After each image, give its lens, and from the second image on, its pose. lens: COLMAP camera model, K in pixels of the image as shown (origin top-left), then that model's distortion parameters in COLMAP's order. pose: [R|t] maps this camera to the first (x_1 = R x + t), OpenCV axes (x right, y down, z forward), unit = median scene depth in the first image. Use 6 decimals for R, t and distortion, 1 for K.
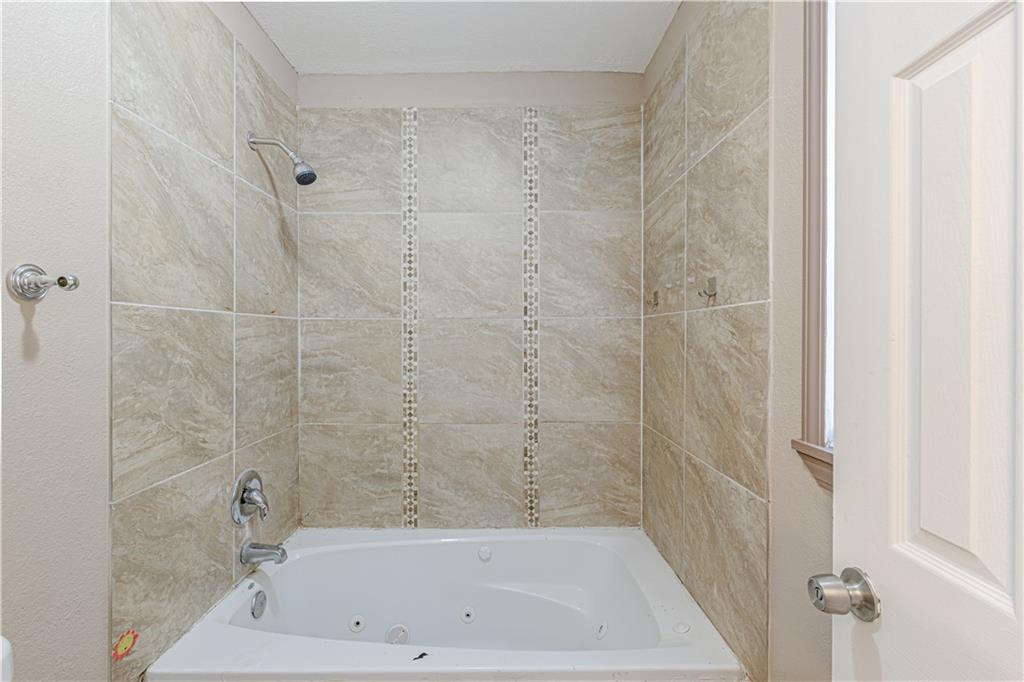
lens RADIAL K [[440.5, 0, 482.3], [0, 440.5, 337.8], [0, 0, 1]] dist [0.003766, -0.001127]
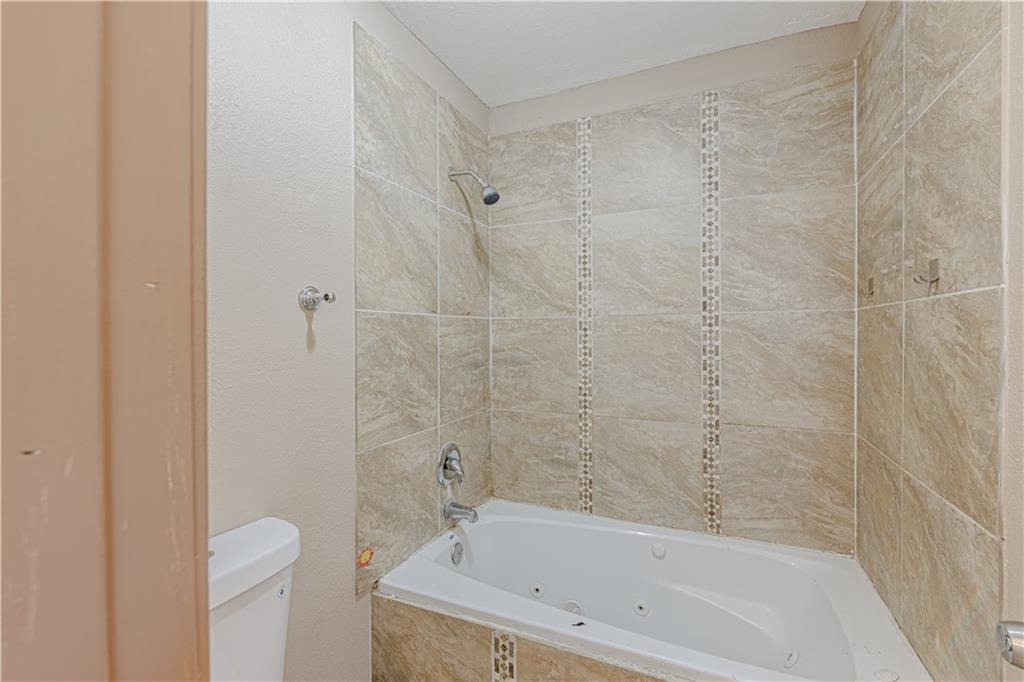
lens RADIAL K [[440.5, 0, 504.1], [0, 440.5, 336.4], [0, 0, 1]] dist [0.003766, -0.001127]
pose [[0.914584, -0.001569, -0.404393, 0.088012], [0.003092, 0.999990, 0.003111, 0.000412], [0.404384, -0.004096, 0.914580, -0.050219]]
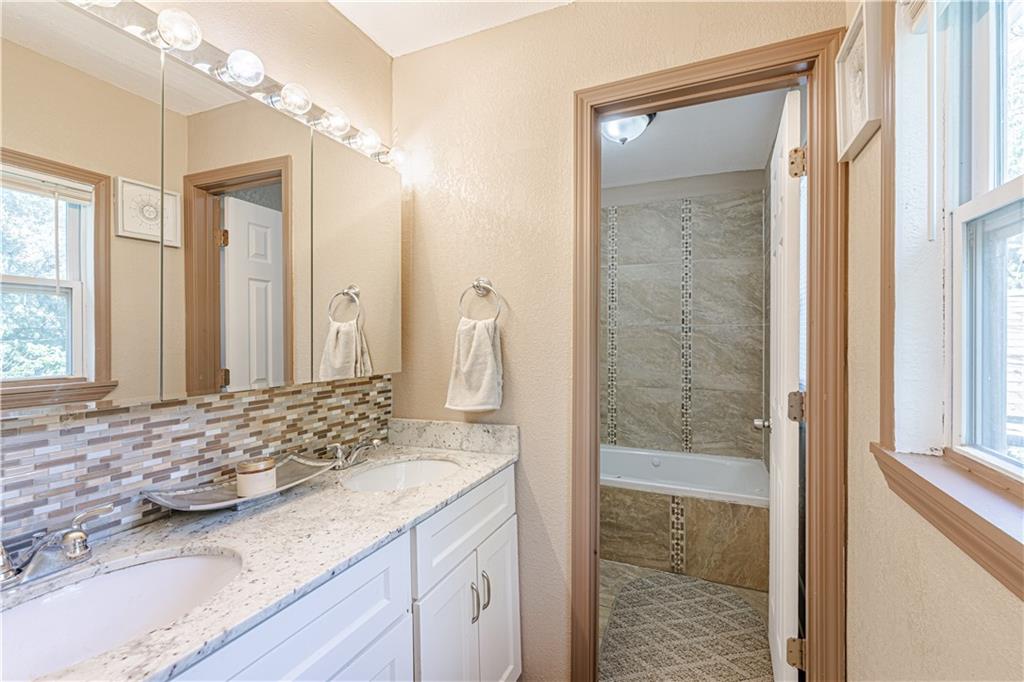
lens RADIAL K [[440.5, 0, 508.2], [0, 440.5, 331.1], [0, 0, 1]] dist [0.003766, -0.001127]
pose [[0.922730, 0.003525, -0.385432, 0.131449], [-0.004732, 0.999986, -0.002183, -0.017103], [0.385419, 0.003839, 0.922734, -0.791793]]
